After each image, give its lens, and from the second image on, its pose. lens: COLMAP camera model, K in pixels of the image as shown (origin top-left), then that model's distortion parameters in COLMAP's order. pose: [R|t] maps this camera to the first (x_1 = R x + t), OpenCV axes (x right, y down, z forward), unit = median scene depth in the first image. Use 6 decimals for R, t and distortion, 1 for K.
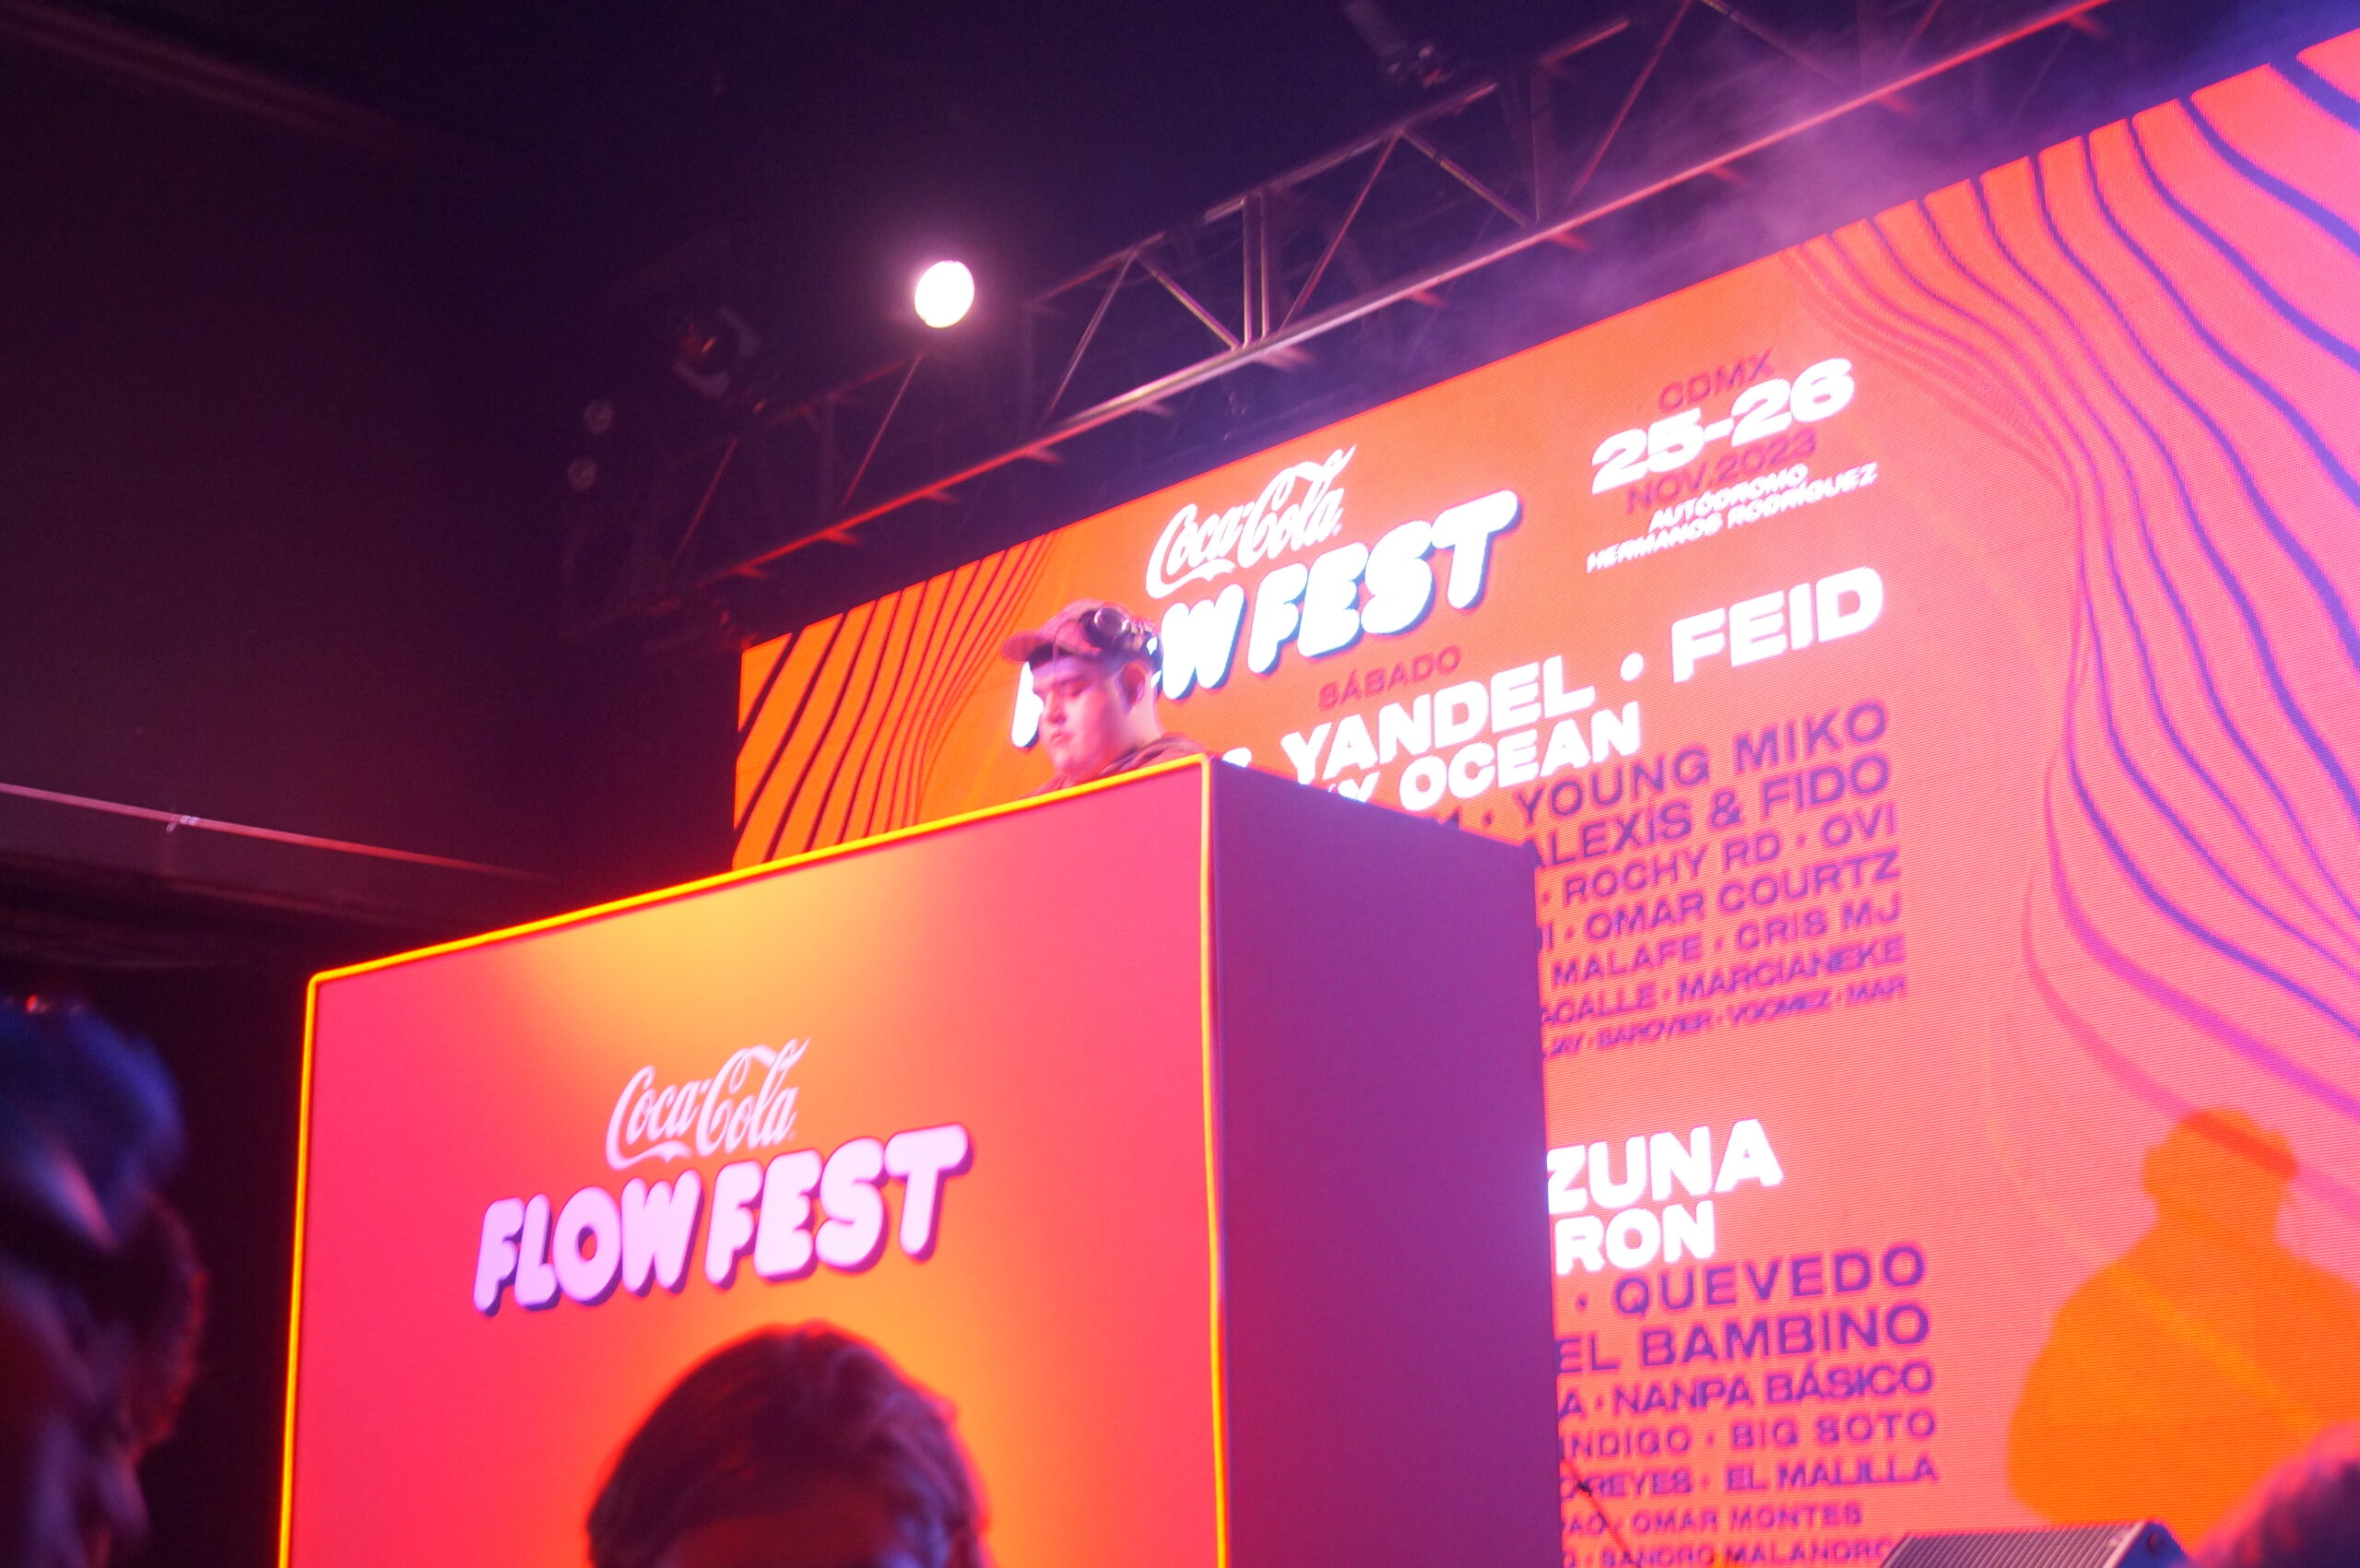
lens RADIAL K [[3230.6, 0, 1180.0], [0, 3230.6, 784.0], [0, 0, 1]] dist [0.023372, -0.052453]
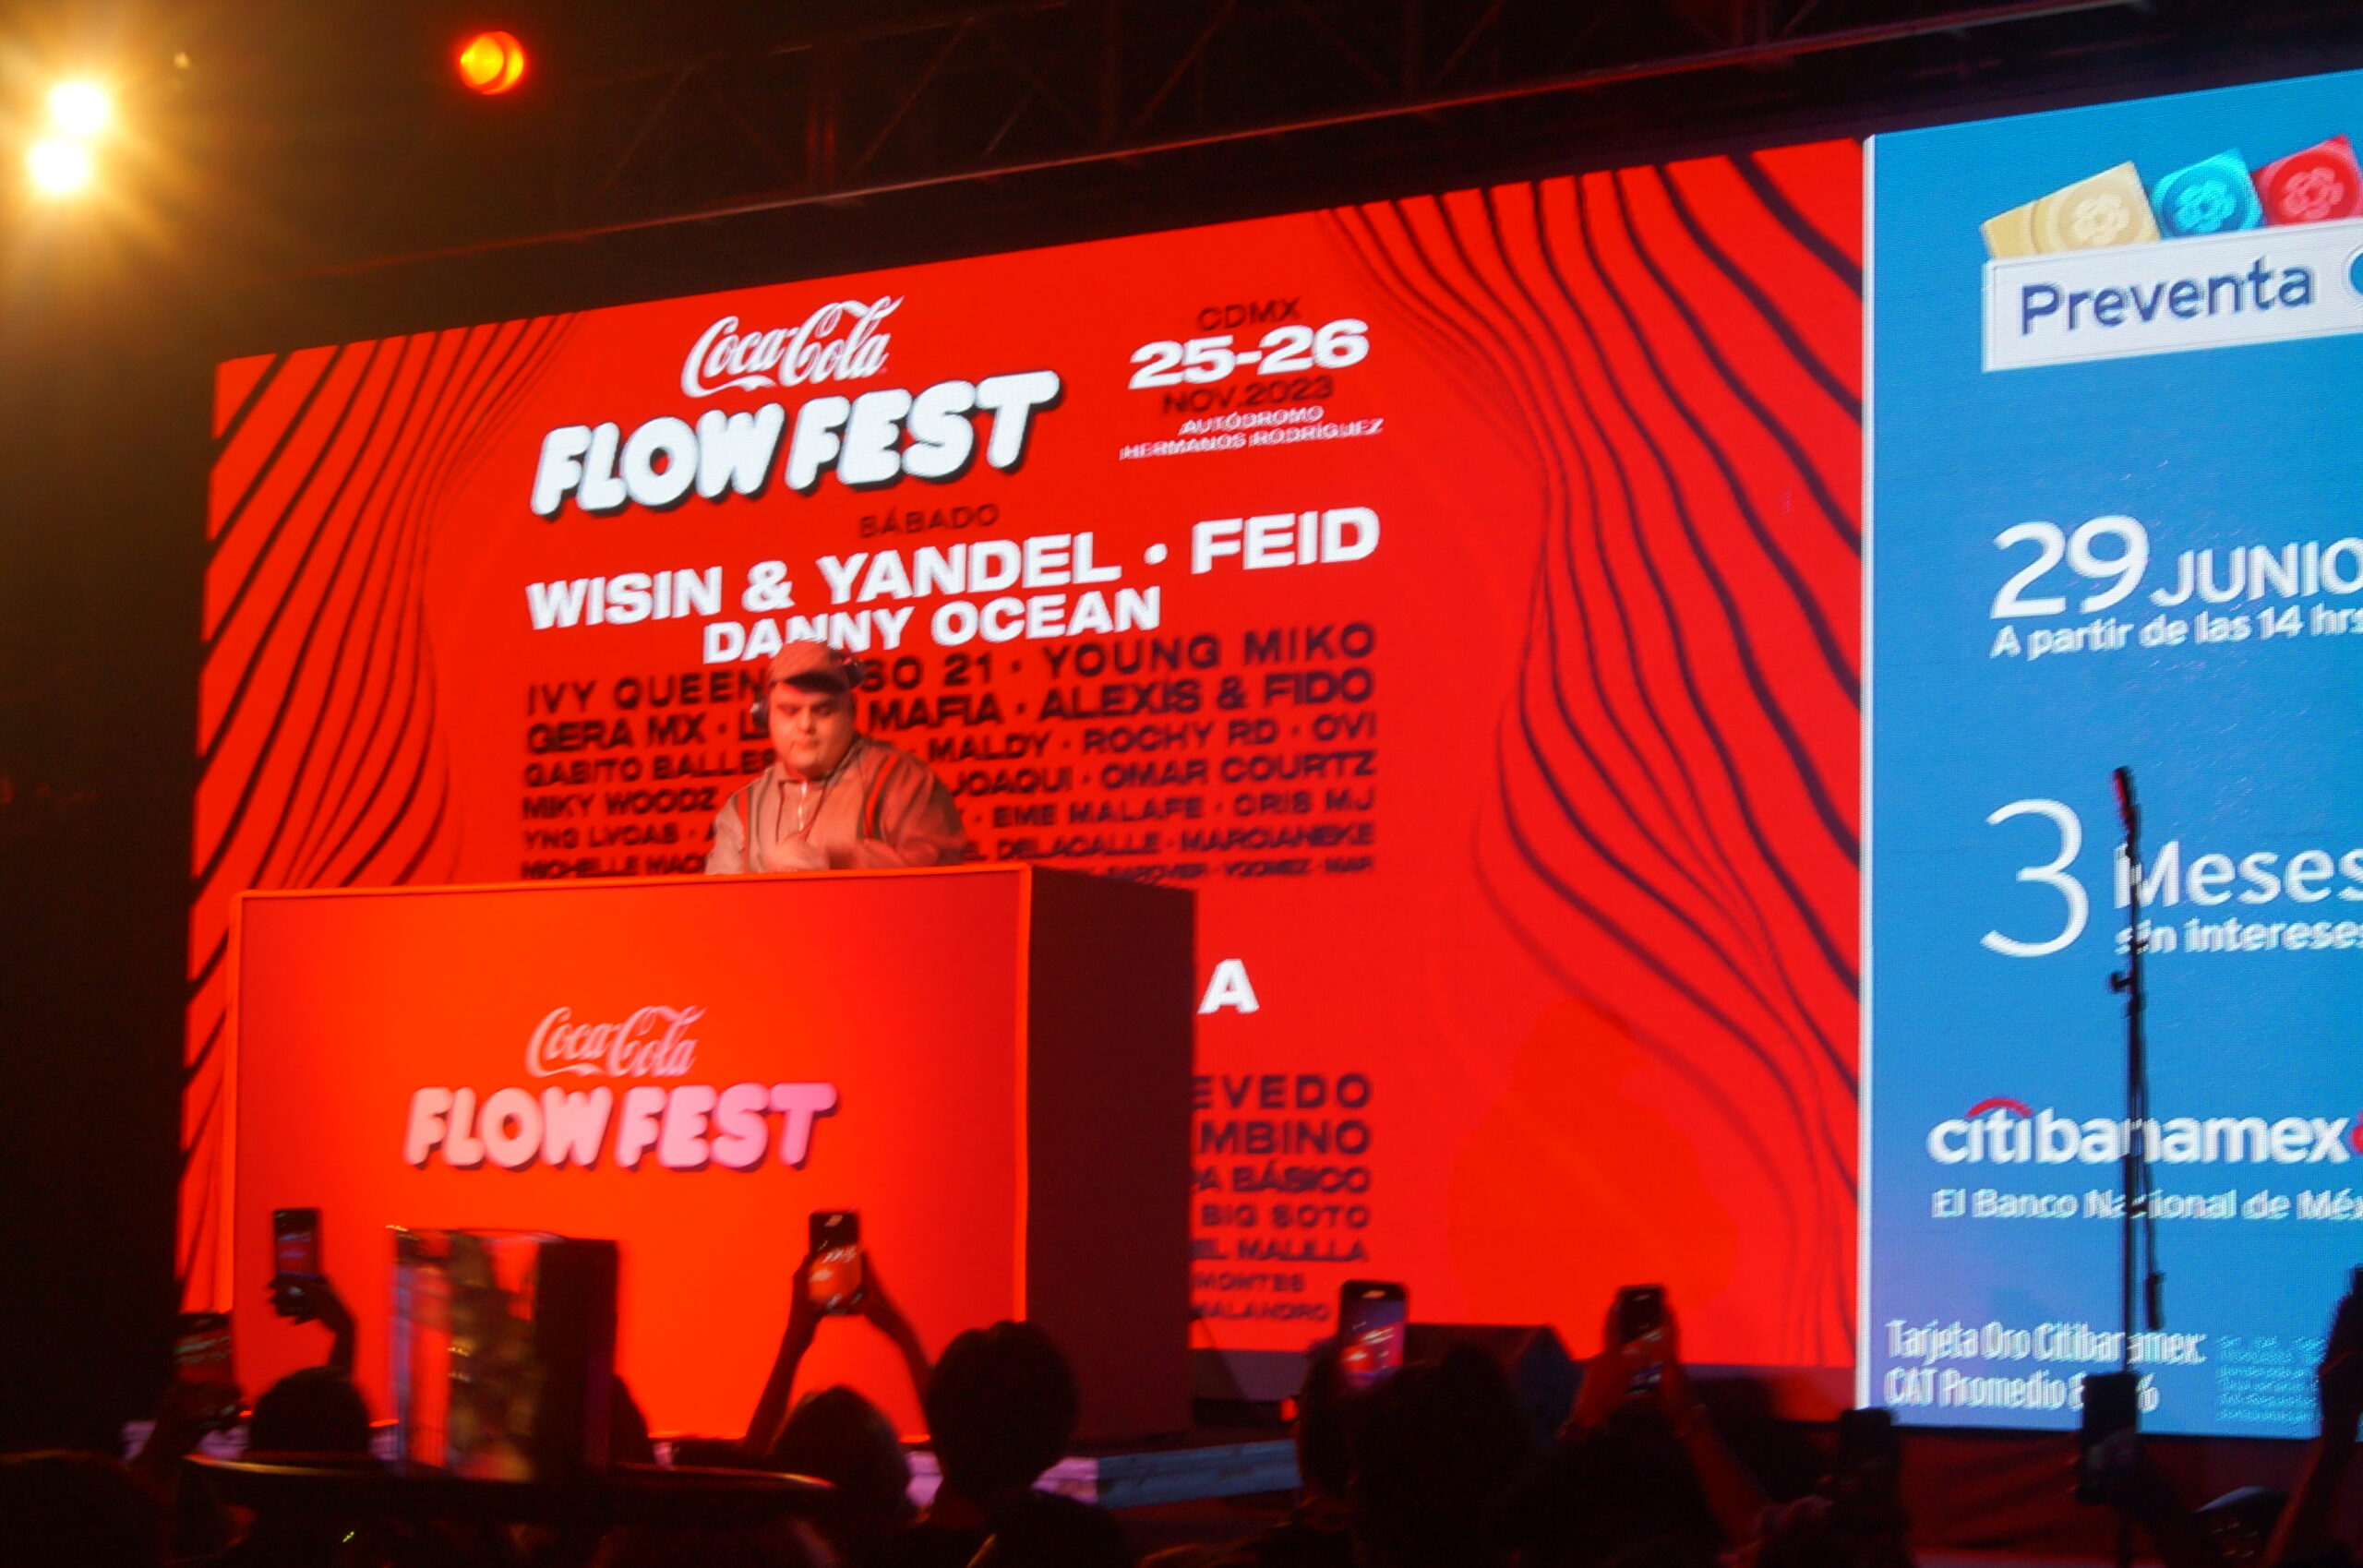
lens RADIAL K [[4485.9, 0, 1181.5], [0, 4485.9, 784.0], [0, 0, 1]] dist [-0.014413, -0.058098]
pose [[0.972032, 0.047712, 0.229949, -0.226510], [-0.083512, 0.985370, 0.148565, -0.203333], [-0.219496, -0.163614, 0.961796, -0.583645]]
